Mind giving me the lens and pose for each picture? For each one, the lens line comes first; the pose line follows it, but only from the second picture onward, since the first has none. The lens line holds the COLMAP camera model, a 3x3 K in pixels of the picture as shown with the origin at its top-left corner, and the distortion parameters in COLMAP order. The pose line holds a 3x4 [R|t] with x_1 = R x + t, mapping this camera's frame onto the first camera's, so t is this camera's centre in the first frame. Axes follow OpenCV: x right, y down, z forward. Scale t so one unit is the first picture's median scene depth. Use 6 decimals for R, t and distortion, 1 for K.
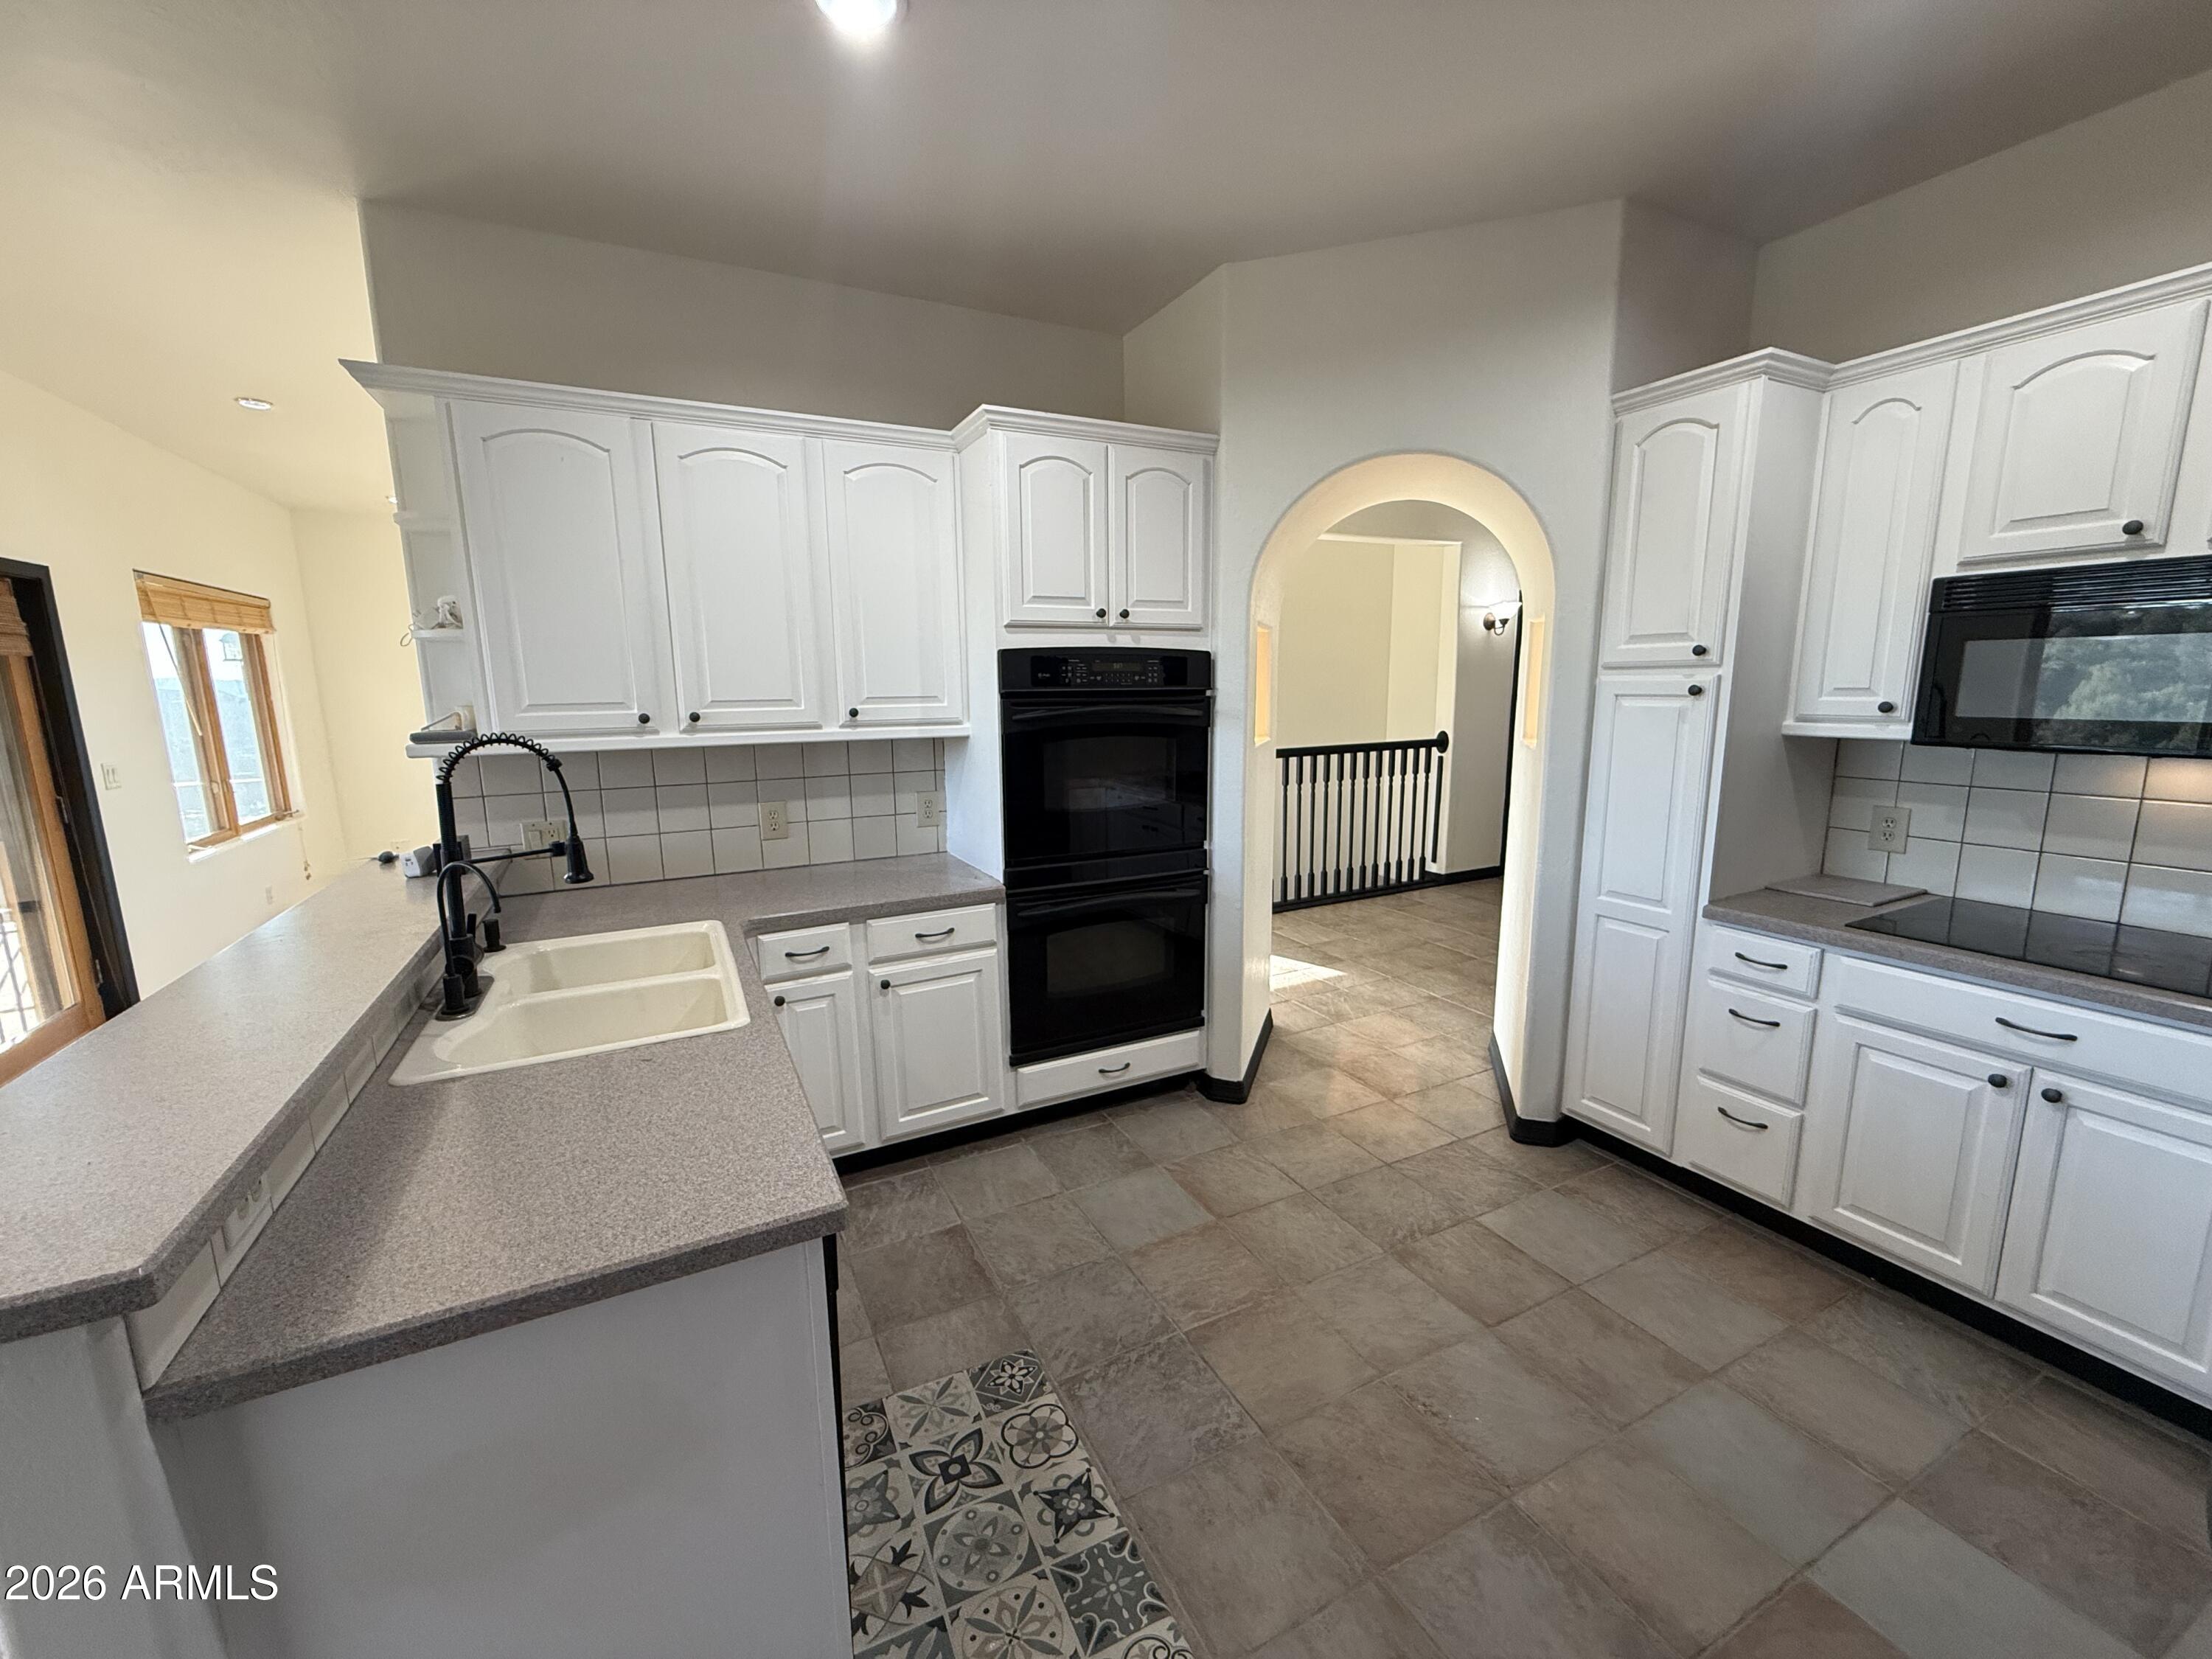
lens RADIAL K [[894.1, 0, 1103.9], [0, 894.1, 833.6], [0, 0, 1]] dist [0.003724, 0.000147]
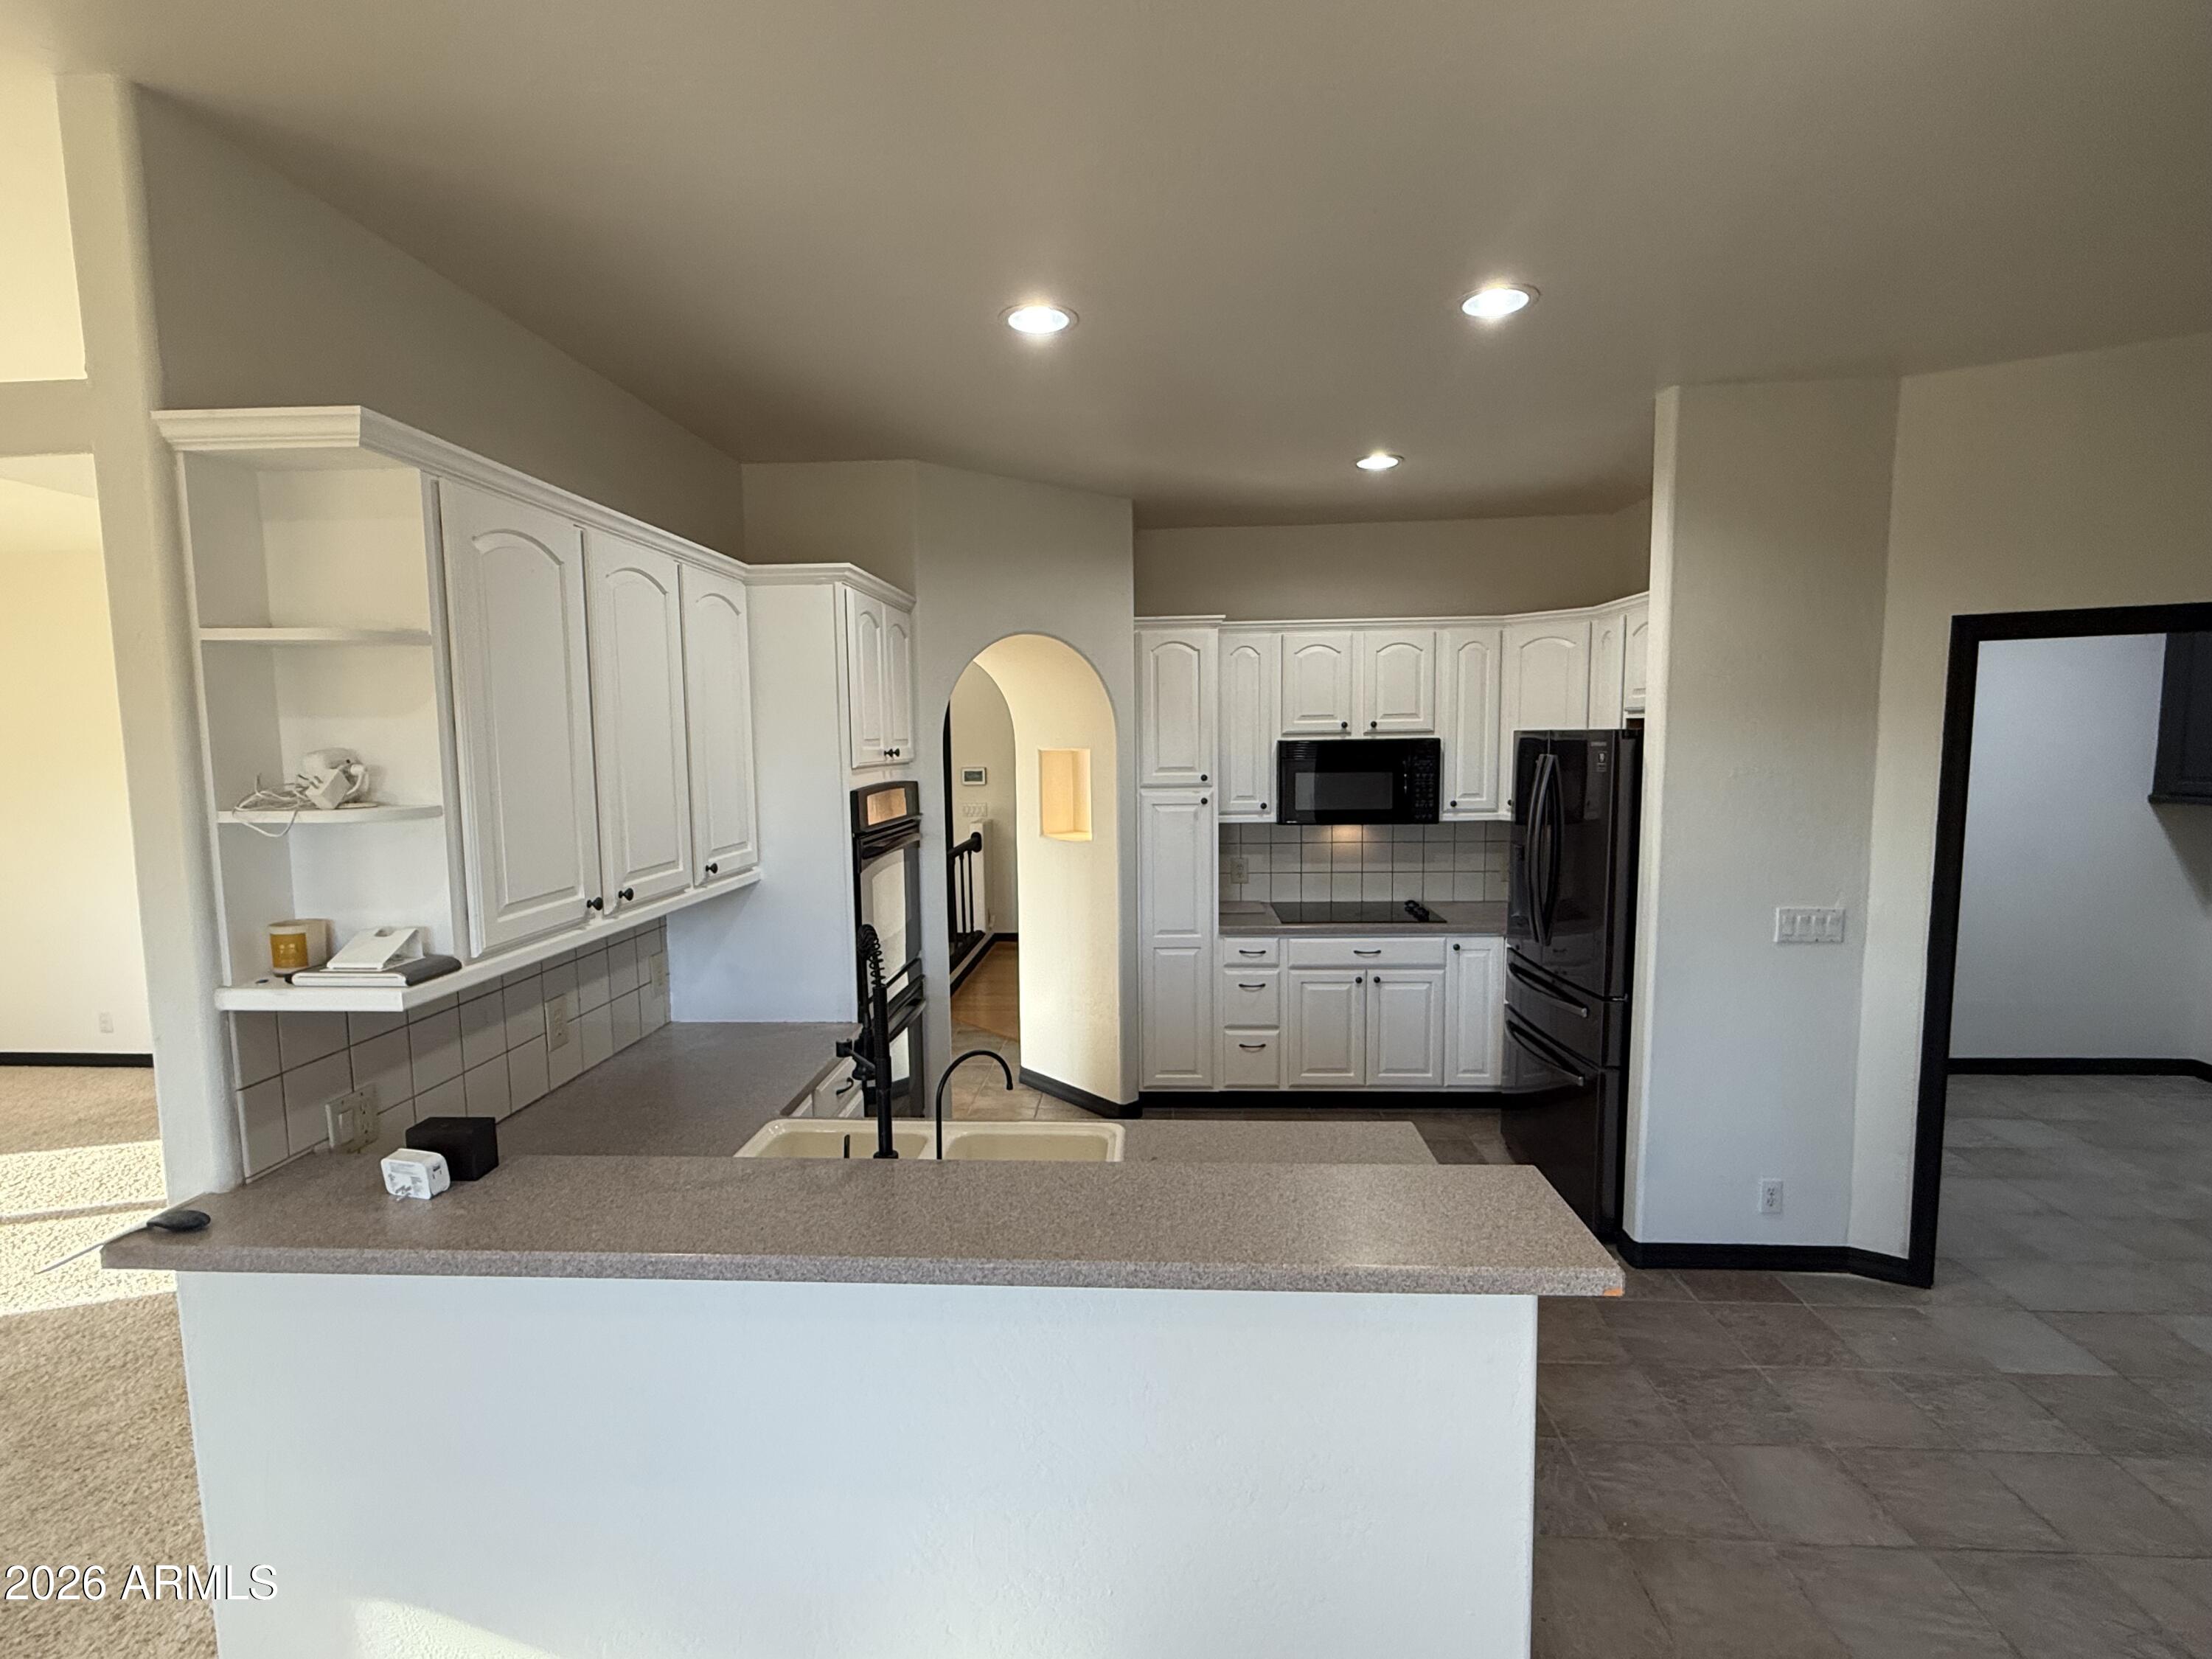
lens RADIAL K [[1037.9, 0, 1102.3], [0, 1037.9, 834.0], [0, 0, 1]] dist [0.000342, 0.000016]
pose [[0.499264, -0.077845, 0.862946, -1.147087], [0.155380, 0.987855, -0.000783, -0.130012], [-0.852404, 0.134475, 0.505296, 0.192328]]
